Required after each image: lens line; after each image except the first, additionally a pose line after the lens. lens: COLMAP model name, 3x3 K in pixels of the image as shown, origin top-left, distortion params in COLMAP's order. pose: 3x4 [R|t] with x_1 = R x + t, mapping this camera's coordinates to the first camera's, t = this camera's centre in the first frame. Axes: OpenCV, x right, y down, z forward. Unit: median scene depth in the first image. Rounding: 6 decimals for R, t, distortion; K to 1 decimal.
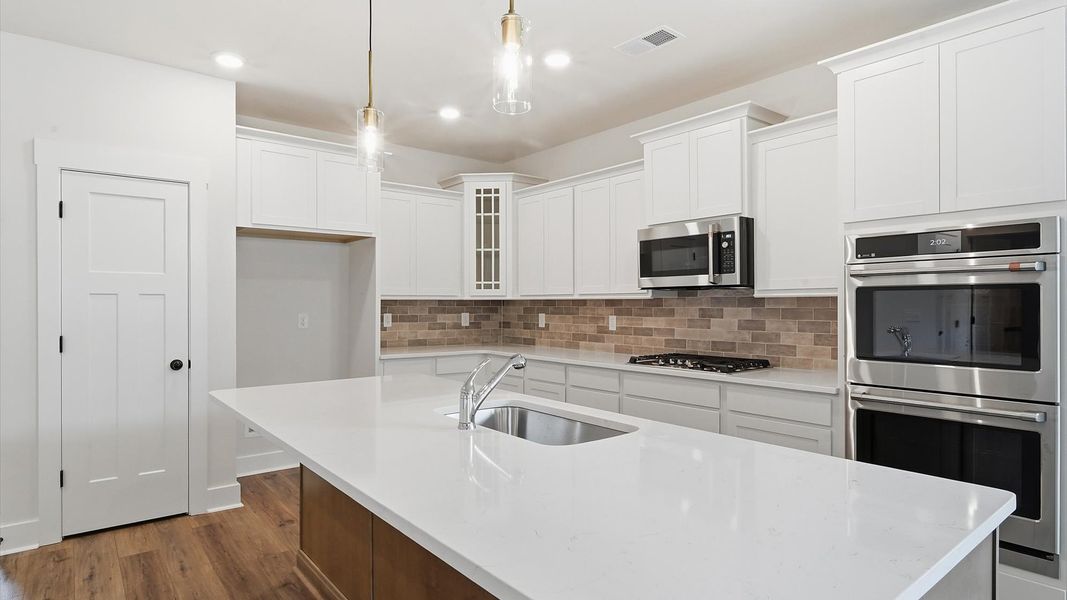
lens RADIAL K [[574.0, 0, 534.9], [0, 574.0, 307.1], [0, 0, 1]] dist [-0.000571, 0.000412]
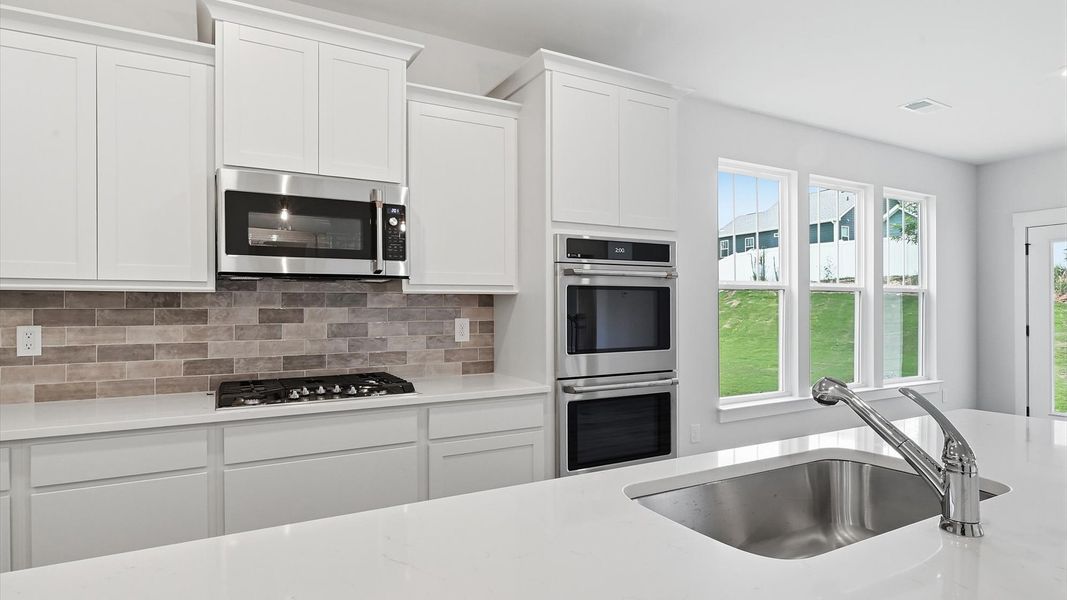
lens RADIAL K [[574.0, 0, 534.9], [0, 574.0, 307.1], [0, 0, 1]] dist [-0.000571, 0.000412]
pose [[0.178799, 0.002745, 0.983882, -0.271639], [0.008732, 0.999952, -0.004377, 0.005170], [-0.983847, 0.009374, 0.178767, 0.507260]]
